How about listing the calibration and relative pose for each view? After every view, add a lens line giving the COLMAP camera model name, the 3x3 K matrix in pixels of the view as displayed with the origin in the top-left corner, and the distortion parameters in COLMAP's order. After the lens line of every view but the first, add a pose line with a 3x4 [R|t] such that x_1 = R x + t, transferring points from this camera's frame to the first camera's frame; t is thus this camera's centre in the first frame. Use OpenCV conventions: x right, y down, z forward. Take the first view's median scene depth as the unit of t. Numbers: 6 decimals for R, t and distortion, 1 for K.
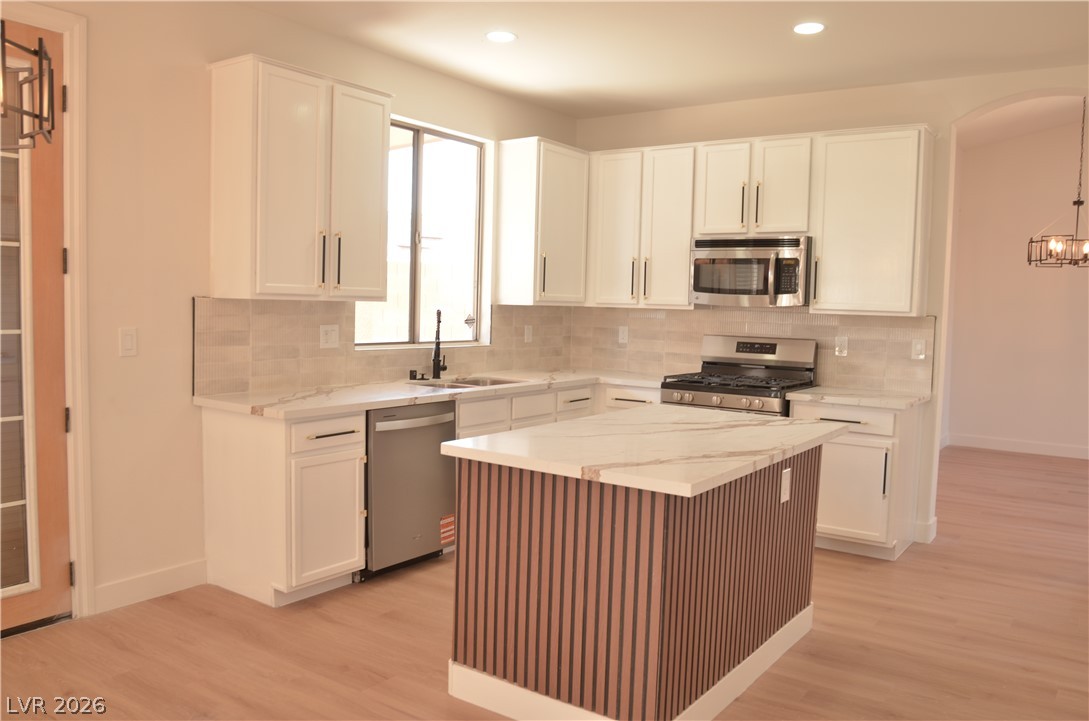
lens RADIAL K [[853.2, 0, 549.9], [0, 853.2, 368.1], [0, 0, 1]] dist [-0.082110, 0.038780]
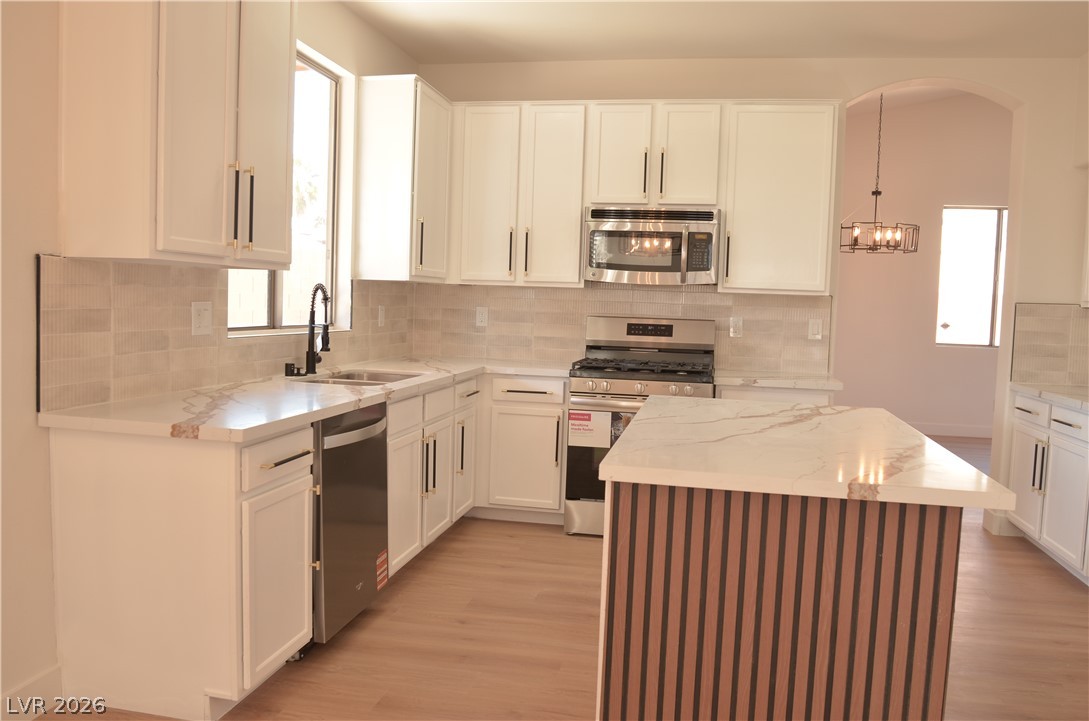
lens RADIAL K [[853.2, 0, 549.9], [0, 853.2, 368.1], [0, 0, 1]] dist [-0.082110, 0.038780]
pose [[0.913205, -0.027578, 0.406566, -0.251477], [0.021487, 0.999578, 0.019540, -0.002900], [-0.406933, -0.009108, 0.913413, 0.214028]]
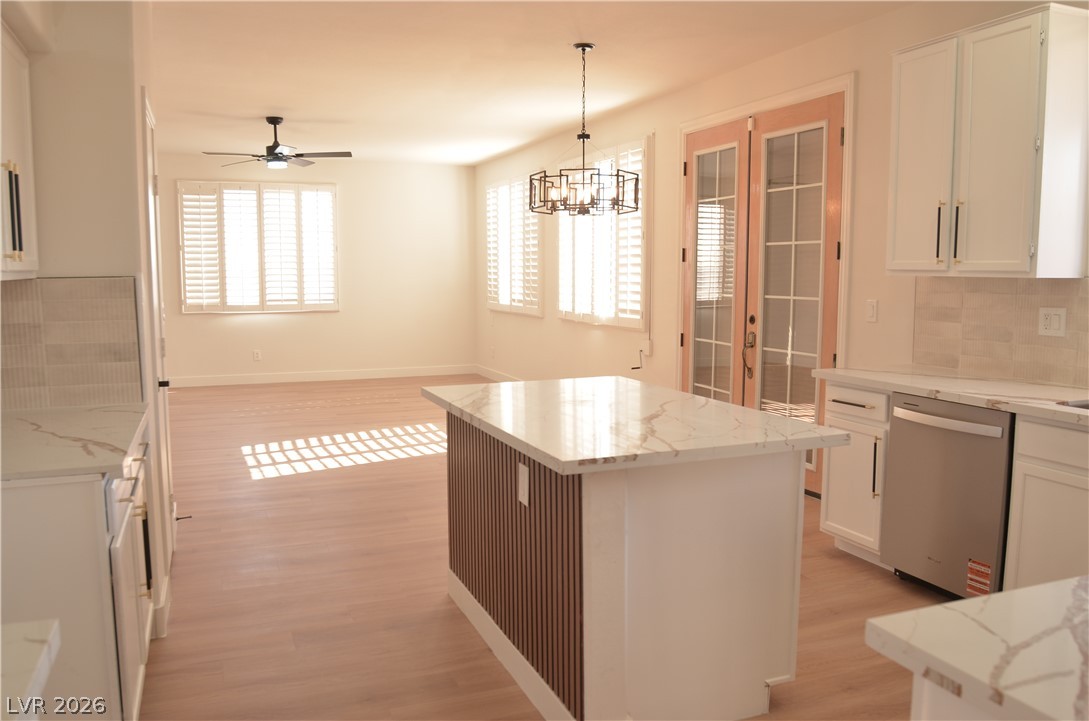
lens RADIAL K [[853.2, 0, 549.9], [0, 853.2, 368.1], [0, 0, 1]] dist [-0.082110, 0.038780]
pose [[-0.544331, 0.068711, -0.836052, 0.604270], [-0.079115, 0.987992, 0.132709, -0.054914], [0.835132, 0.138382, -0.532359, 0.919704]]
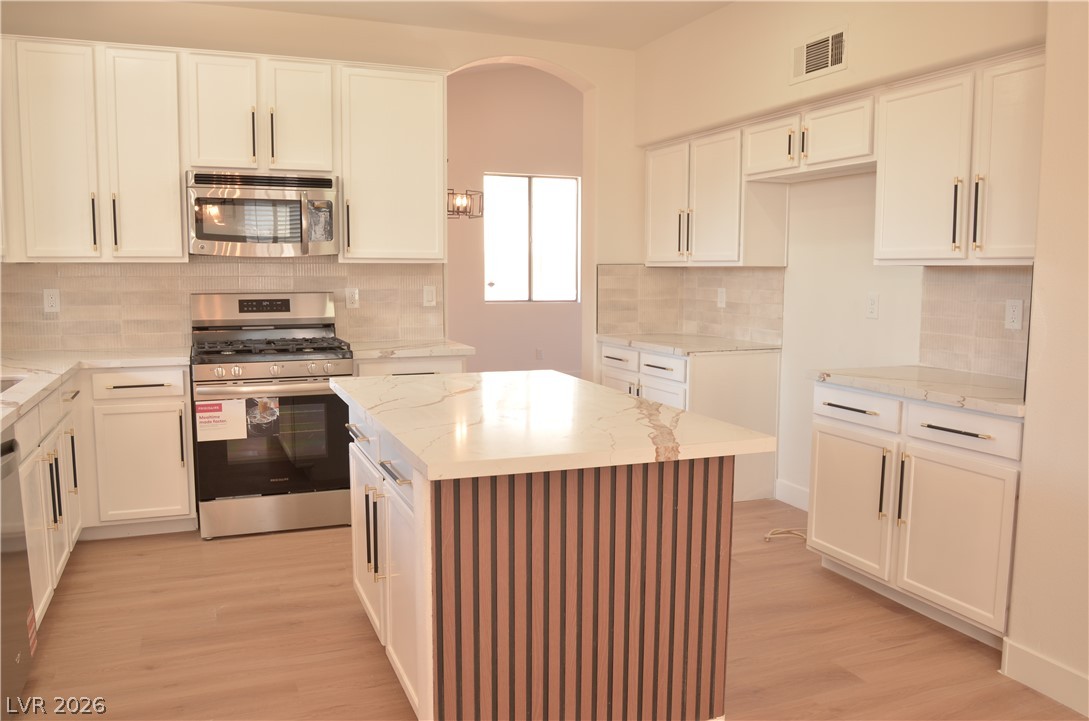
lens RADIAL K [[853.2, 0, 549.9], [0, 853.2, 368.1], [0, 0, 1]] dist [-0.082110, 0.038780]
pose [[0.539624, -0.118224, 0.833564, -0.342245], [0.073421, 0.992928, 0.093296, -0.021226], [-0.838699, 0.010857, 0.544487, 0.320838]]
